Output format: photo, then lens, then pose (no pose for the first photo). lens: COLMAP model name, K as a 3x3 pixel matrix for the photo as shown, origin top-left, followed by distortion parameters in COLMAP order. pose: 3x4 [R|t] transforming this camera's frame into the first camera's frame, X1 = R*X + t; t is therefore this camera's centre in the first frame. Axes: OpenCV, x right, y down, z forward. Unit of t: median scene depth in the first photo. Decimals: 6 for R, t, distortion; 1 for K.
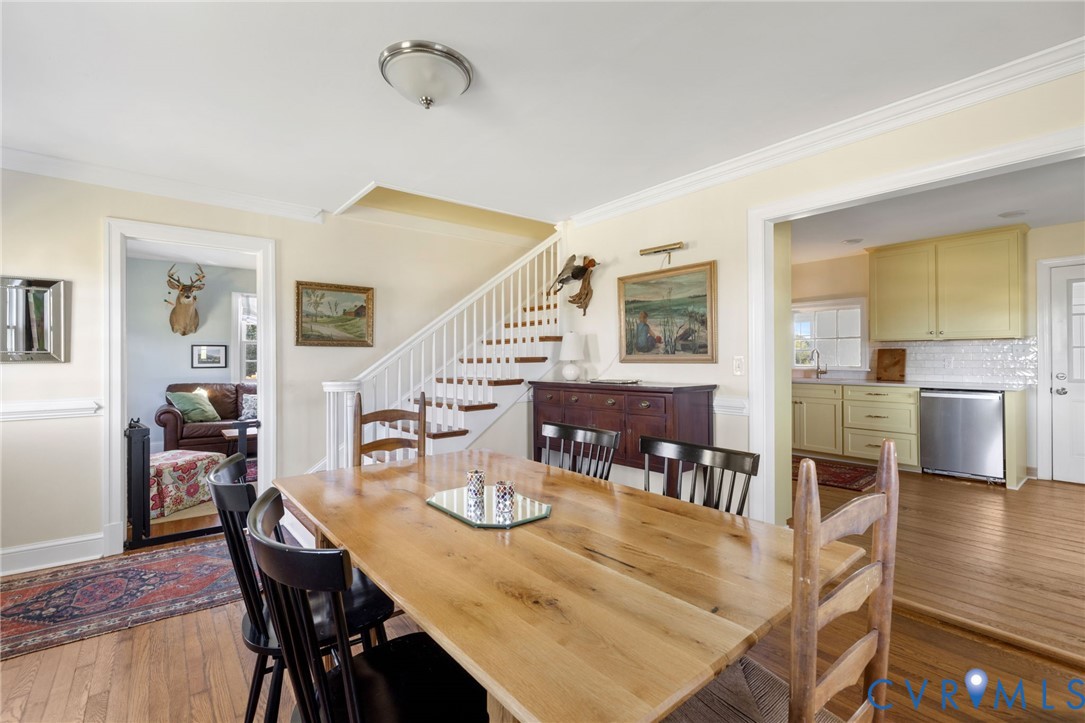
lens RADIAL K [[474.0, 0, 541.0], [0, 474.0, 357.0], [0, 0, 1]] dist [-0.000456, 0.000192]
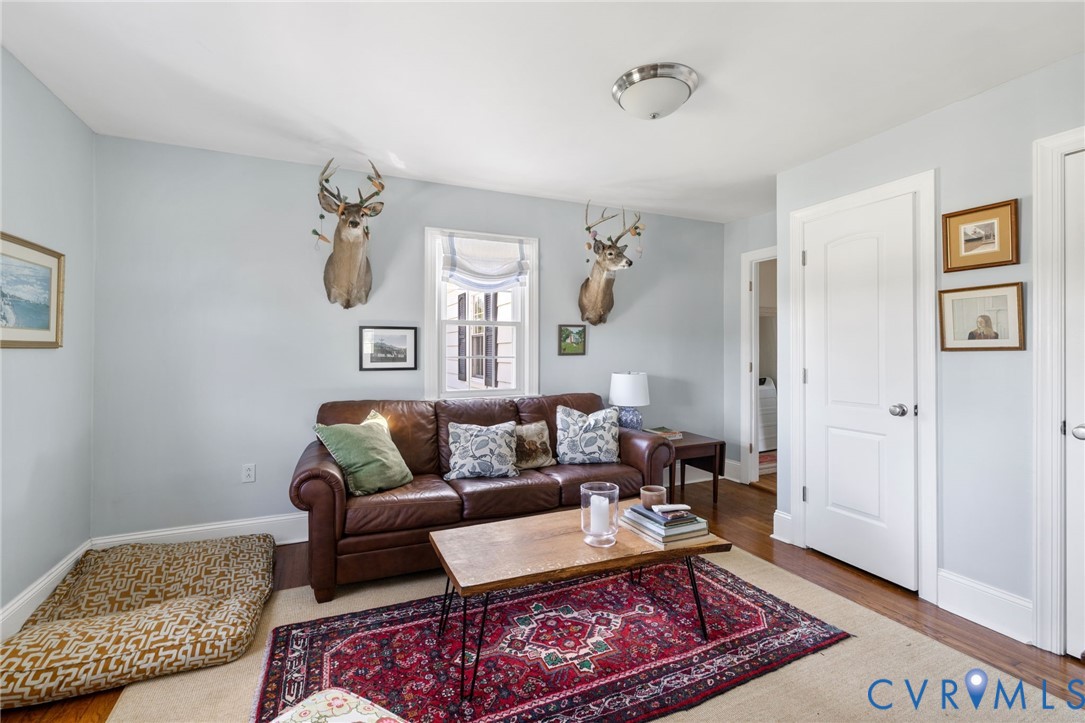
lens RADIAL K [[483.0, 0, 534.9], [0, 483.0, 351.0], [0, 0, 1]] dist [0.003344, 0.000311]
pose [[0.963606, 0.002005, -0.267319, -0.434467], [-0.002087, 0.999998, -0.000022, 0.001476], [0.267318, 0.000579, 0.963608, 0.571771]]
